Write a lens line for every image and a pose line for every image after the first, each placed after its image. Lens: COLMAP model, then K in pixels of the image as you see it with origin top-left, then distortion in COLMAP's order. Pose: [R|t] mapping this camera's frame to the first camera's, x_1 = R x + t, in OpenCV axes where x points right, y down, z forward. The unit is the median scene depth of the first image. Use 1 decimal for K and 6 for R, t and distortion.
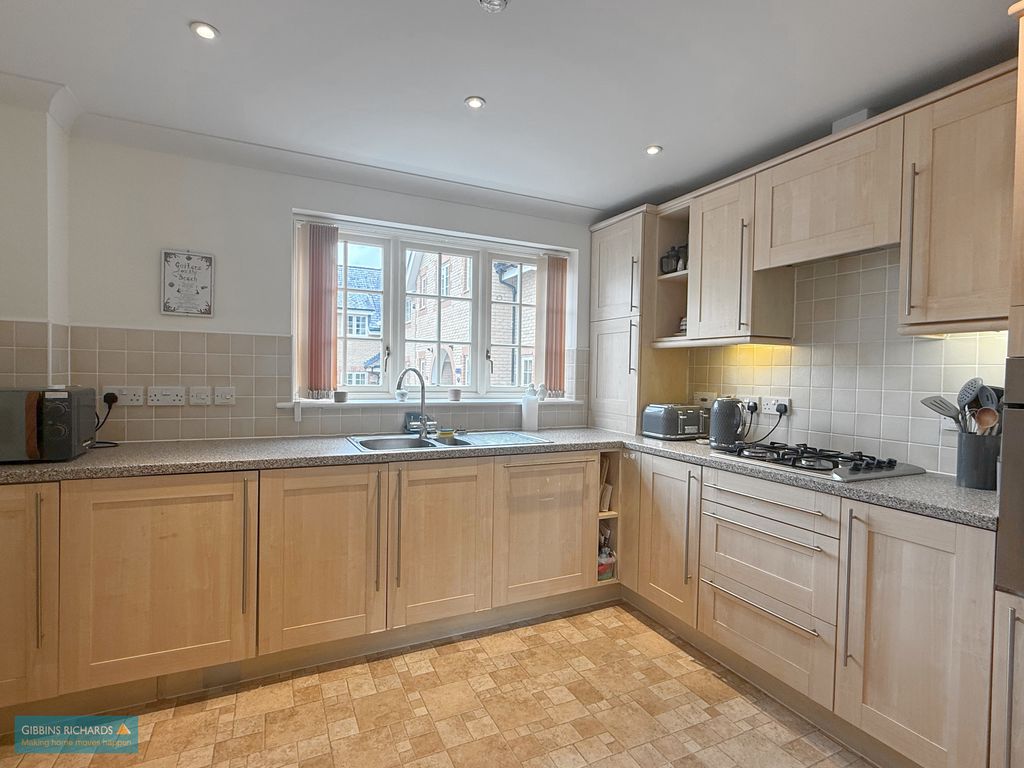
lens RADIAL K [[503.7, 0, 510.8], [0, 503.7, 383.4], [0, 0, 1]] dist [-0.000443, -0.001792]
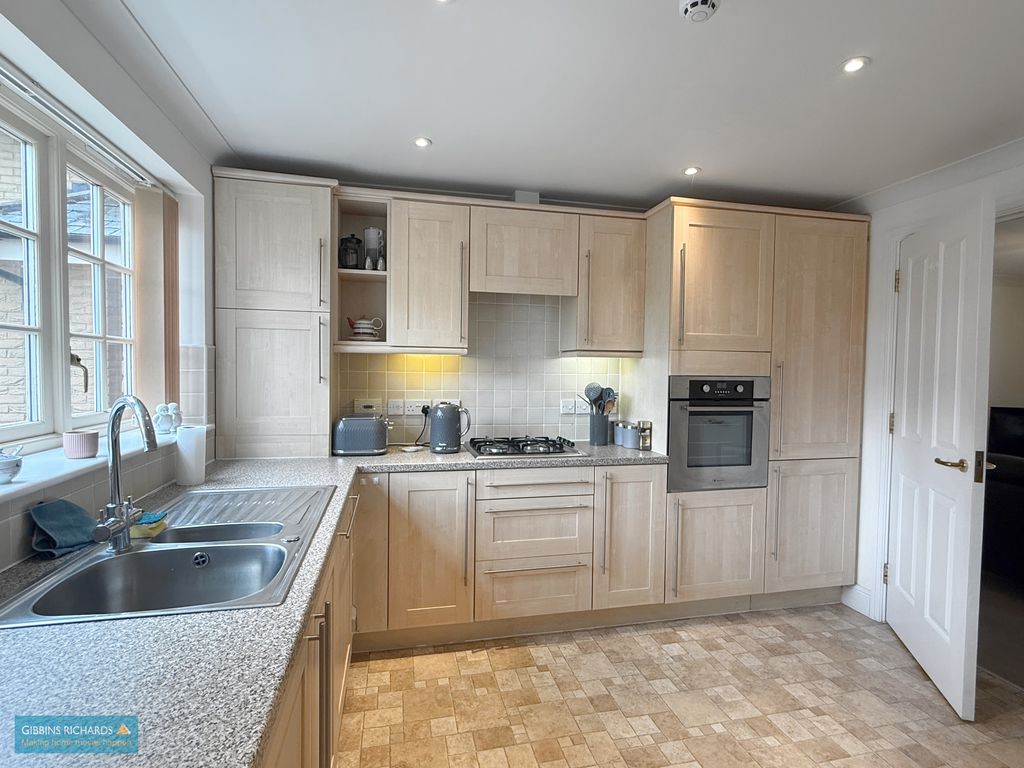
lens RADIAL K [[503.7, 0, 511.2], [0, 503.7, 383.4], [0, 0, 1]] dist [-0.000443, -0.001792]
pose [[0.221409, -0.047425, 0.974027, -0.473195], [0.011313, 0.998874, 0.046063, -0.051462], [-0.975115, 0.000820, 0.221696, 0.507259]]
